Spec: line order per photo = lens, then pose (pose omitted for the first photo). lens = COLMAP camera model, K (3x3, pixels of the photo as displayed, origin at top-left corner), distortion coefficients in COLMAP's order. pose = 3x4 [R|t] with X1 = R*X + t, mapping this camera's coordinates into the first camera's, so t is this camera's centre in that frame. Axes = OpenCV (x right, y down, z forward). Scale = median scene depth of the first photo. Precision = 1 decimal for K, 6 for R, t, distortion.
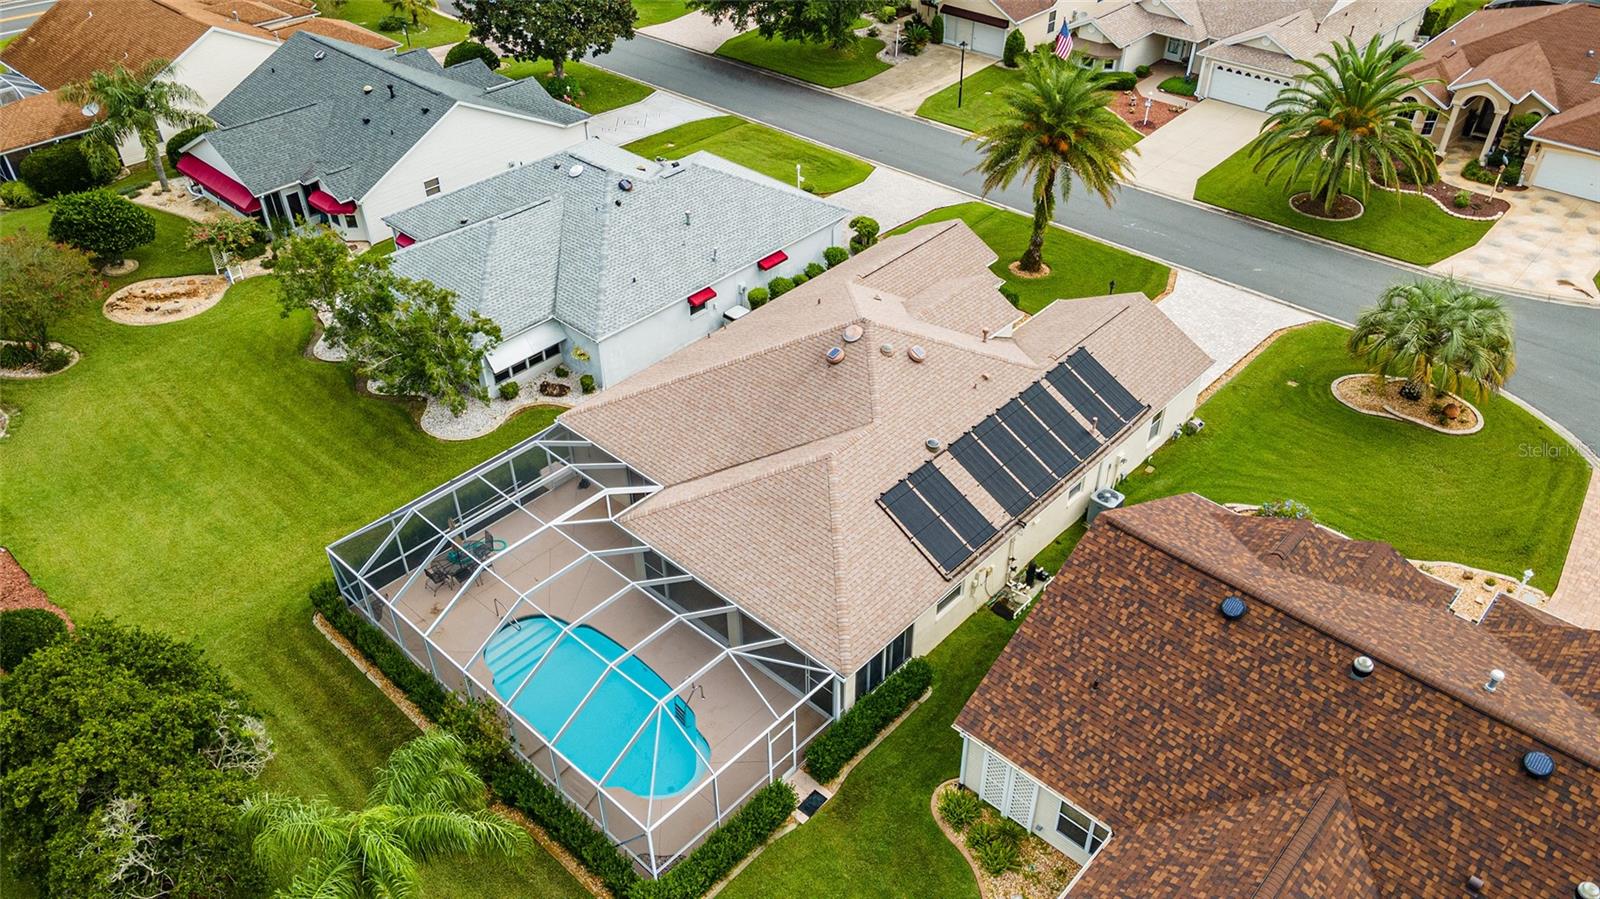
lens RADIAL K [[1146.6, 0, 826.5], [0, 1146.6, 451.5], [0, 0, 1]] dist [0.038270, 0.001608]
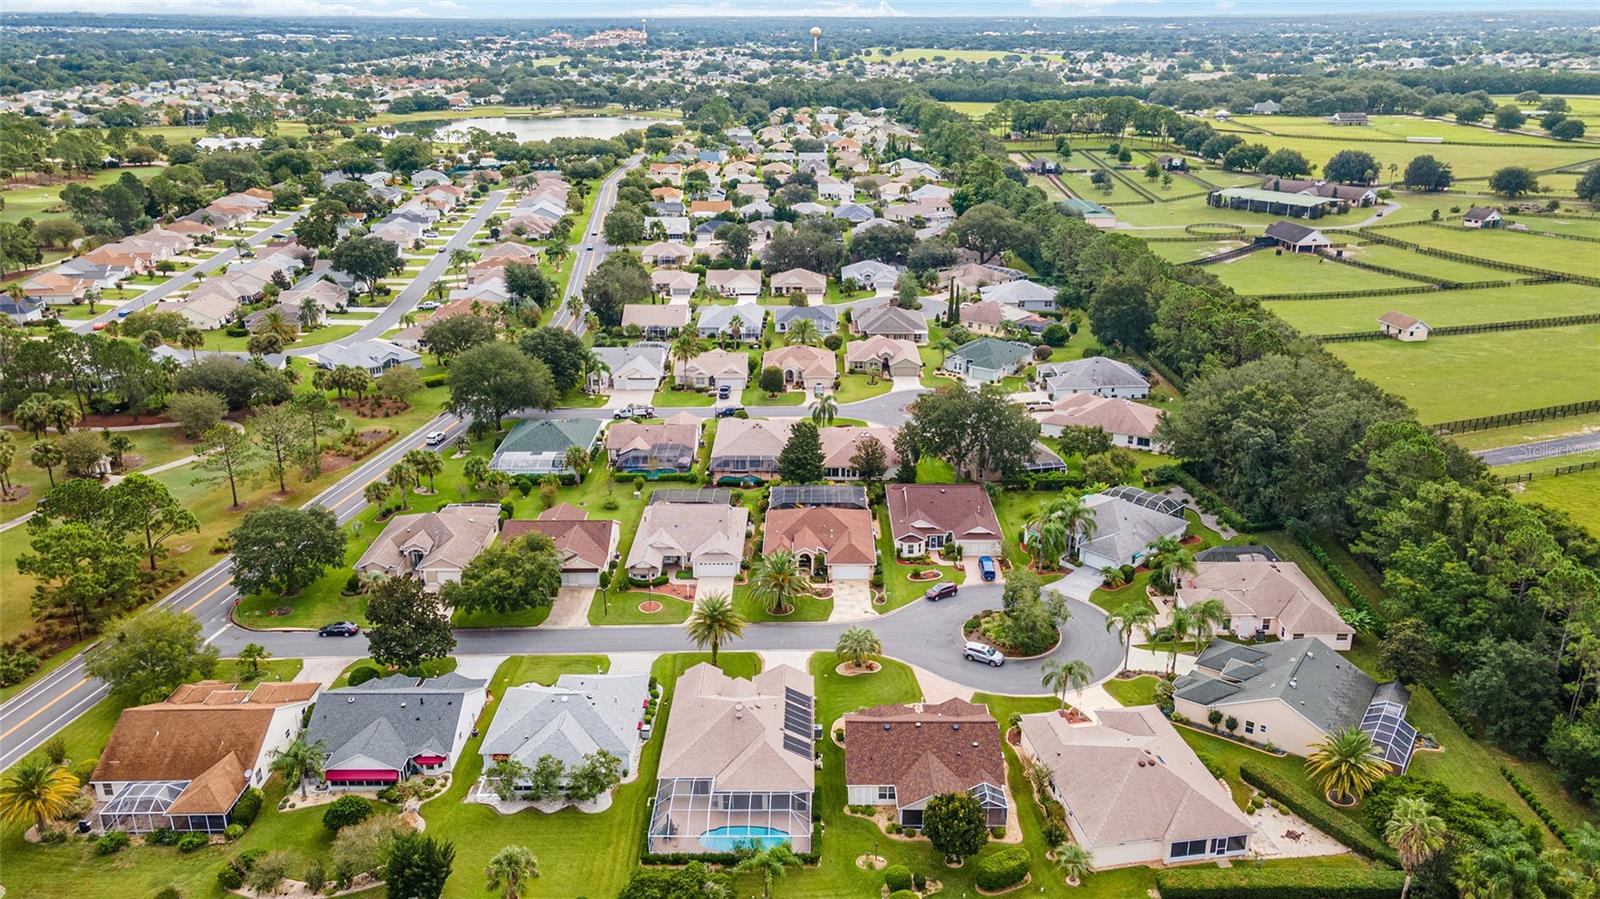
lens RADIAL K [[1148.6, 0, 800.0], [0, 1148.6, 449.5], [0, 0, 1]] dist [0.031059, 0.001458]
pose [[0.746955, -0.225610, 0.625426, -1.627440], [0.409241, 0.897374, -0.165053, -0.145046], [-0.524004, 0.379237, 0.762627, -1.704051]]
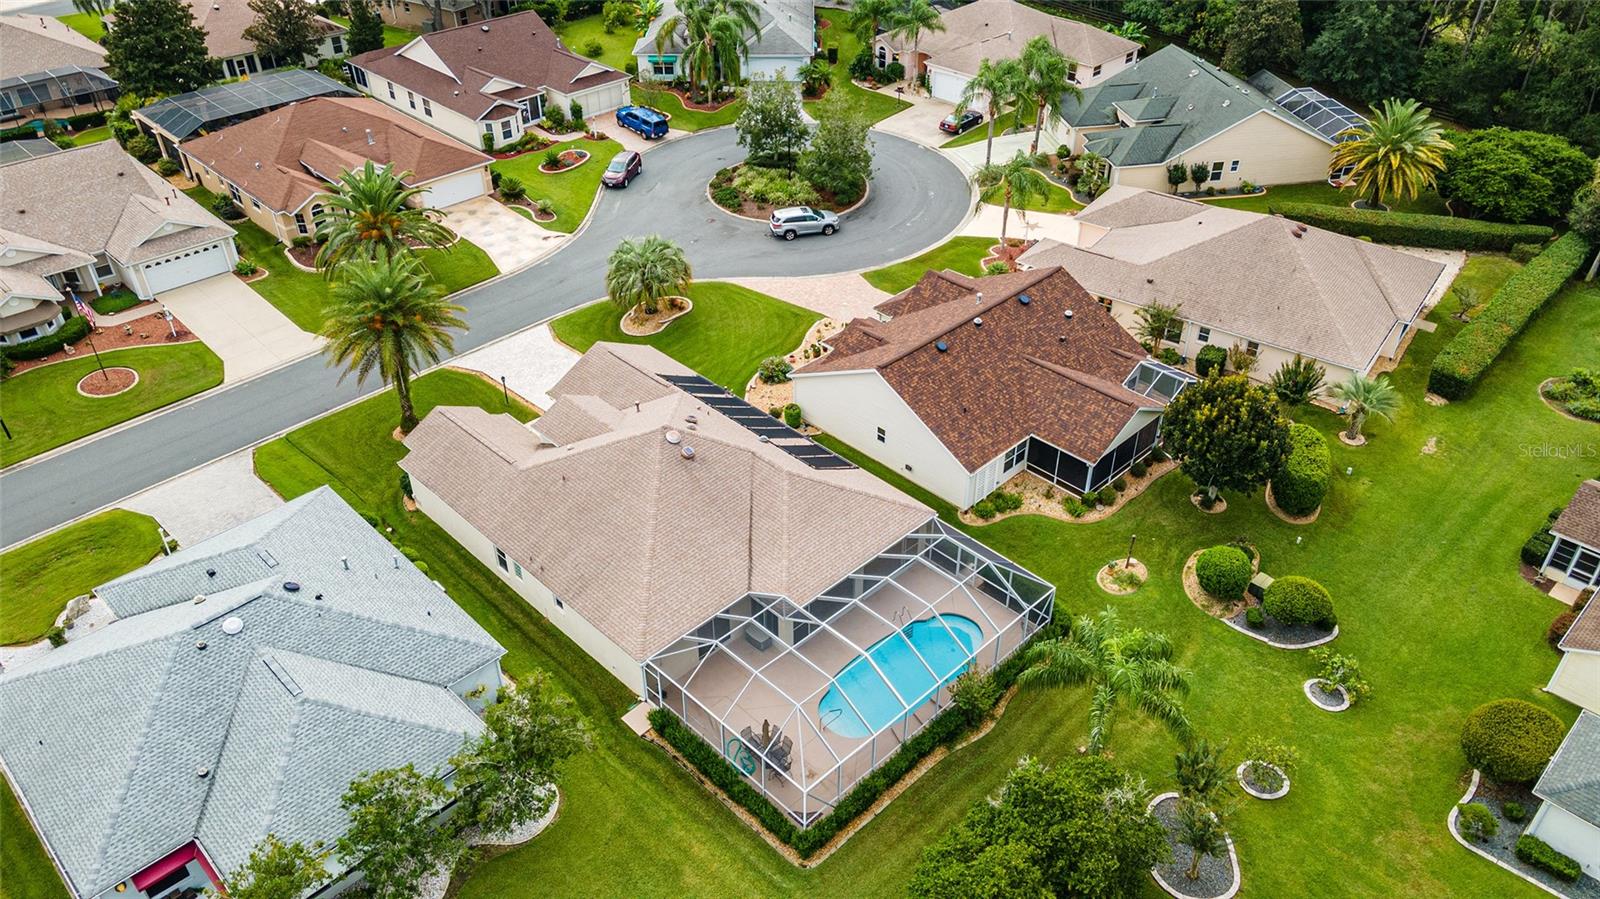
lens RADIAL K [[1148.6, 0, 800.0], [0, 1148.6, 449.5], [0, 0, 1]] dist [0.031059, 0.001458]
pose [[0.058533, -0.583021, 0.810346, -1.055156], [0.613186, 0.661555, 0.431679, -0.577289], [-0.787767, 0.471625, 0.396224, 0.360181]]
